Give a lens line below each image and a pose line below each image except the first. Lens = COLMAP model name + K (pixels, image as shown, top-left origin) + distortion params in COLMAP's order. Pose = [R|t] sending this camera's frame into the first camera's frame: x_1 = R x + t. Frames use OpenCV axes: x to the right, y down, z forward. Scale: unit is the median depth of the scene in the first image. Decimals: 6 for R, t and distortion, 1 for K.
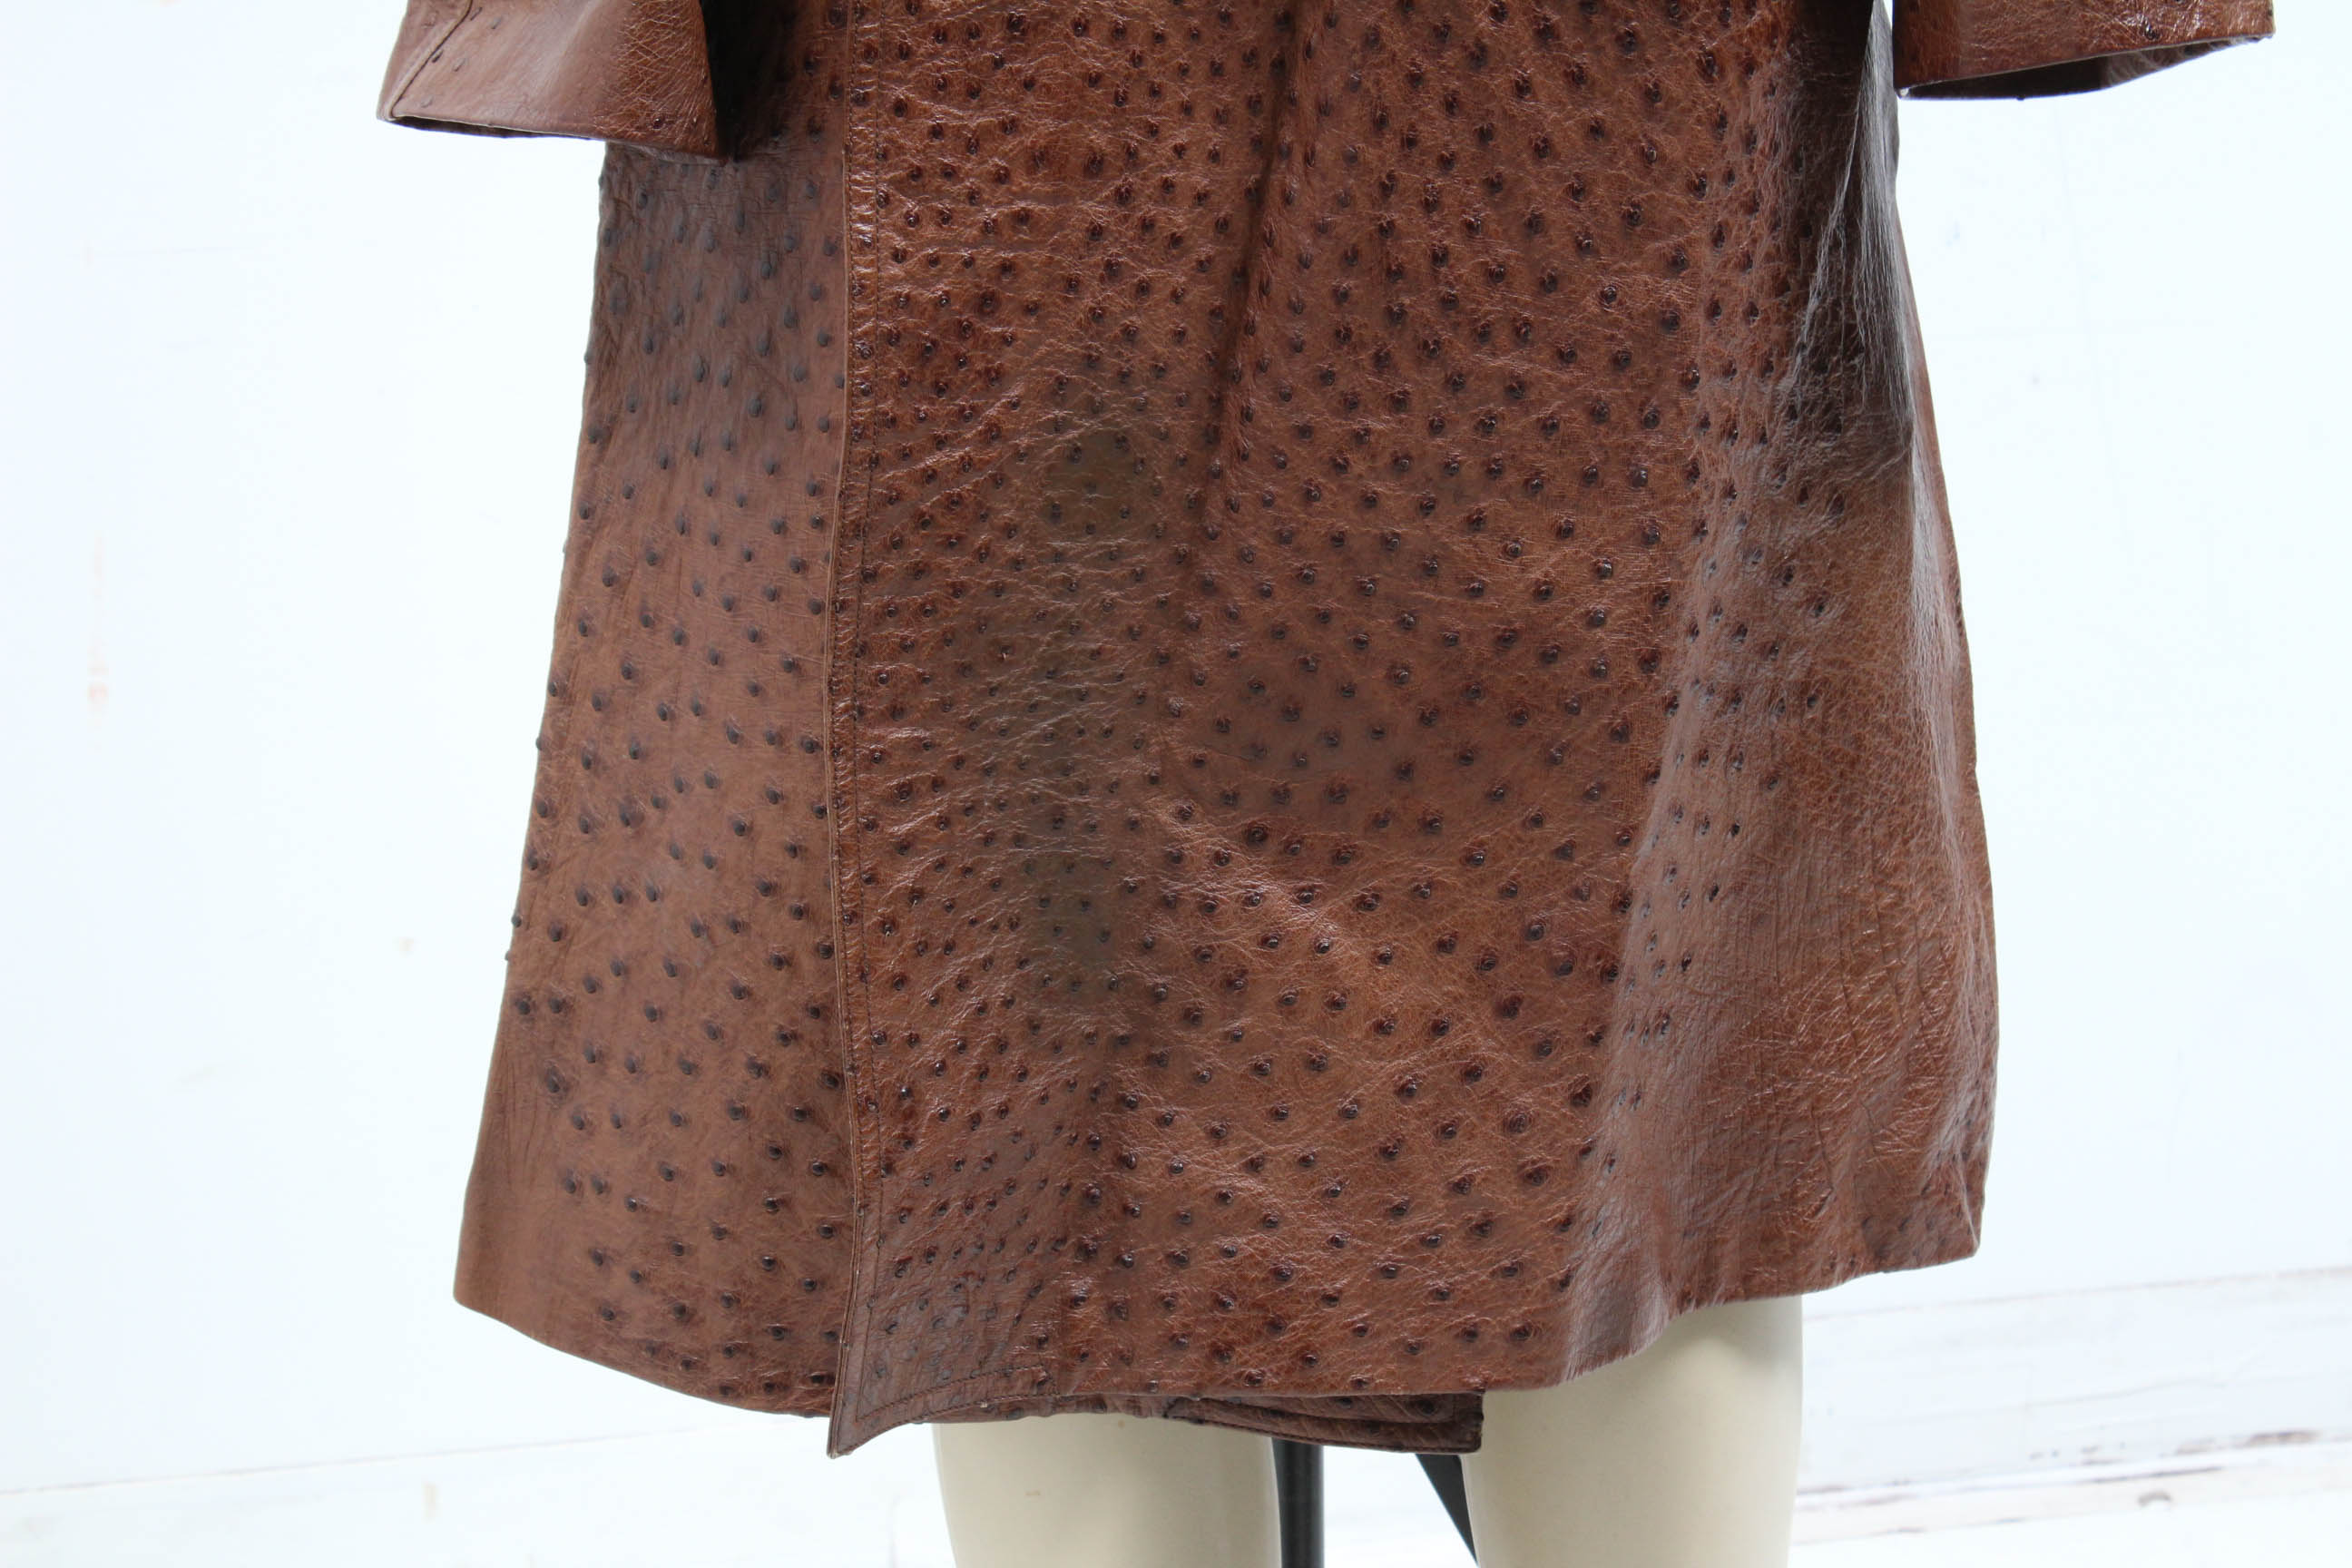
lens RADIAL K [[5421.2, 0, 1165.1], [0, 5421.2, 768.1], [0, 0, 1]] dist [0.054753, 0.000000]
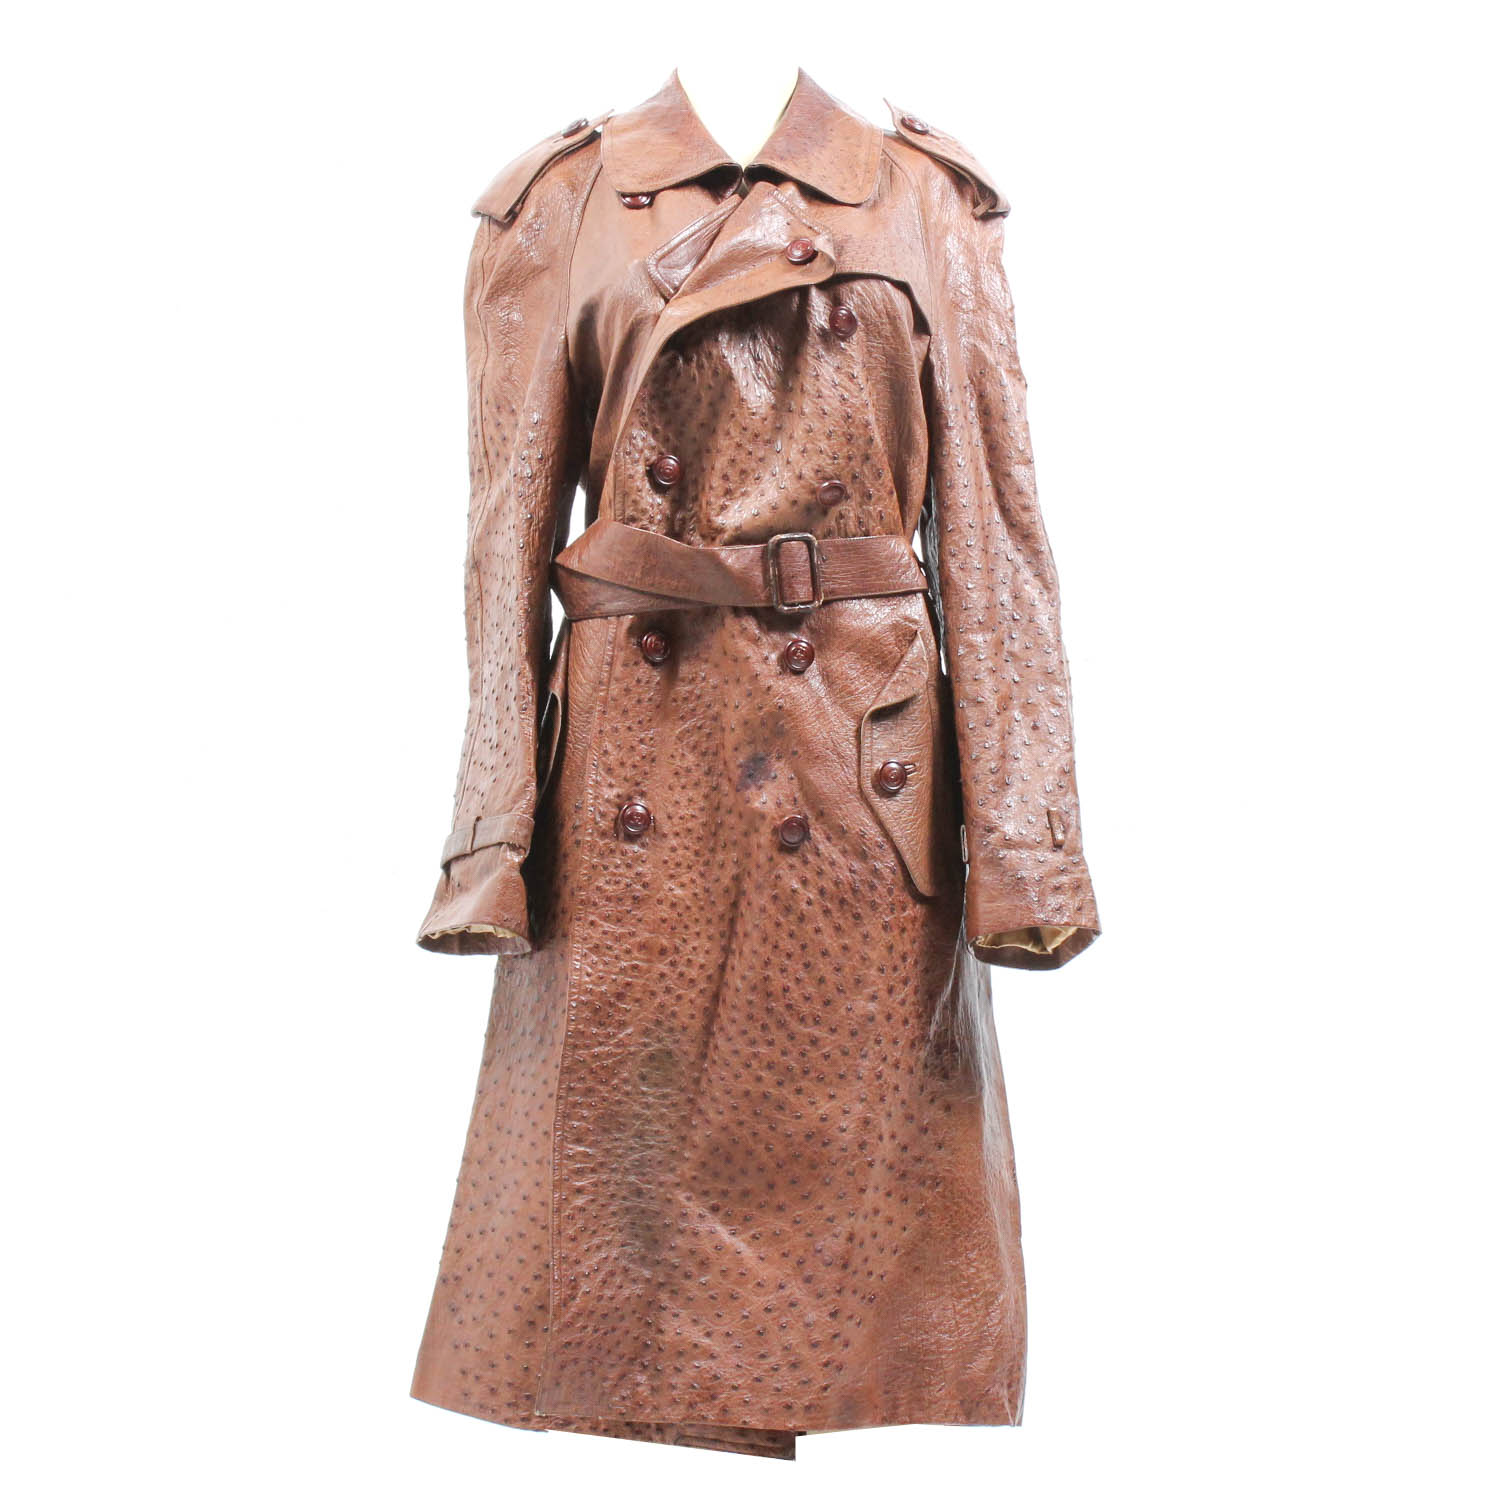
lens RADIAL K [[3937.5, 0, 752.1], [0, 3937.5, 752.2], [0, 0, 1]] dist [-0.078097, 0.000000]
pose [[0.993914, 0.024042, -0.107505, 0.239656], [-0.058964, 0.940437, -0.334817, 0.452491], [0.093052, 0.339118, 0.936131, -0.896642]]
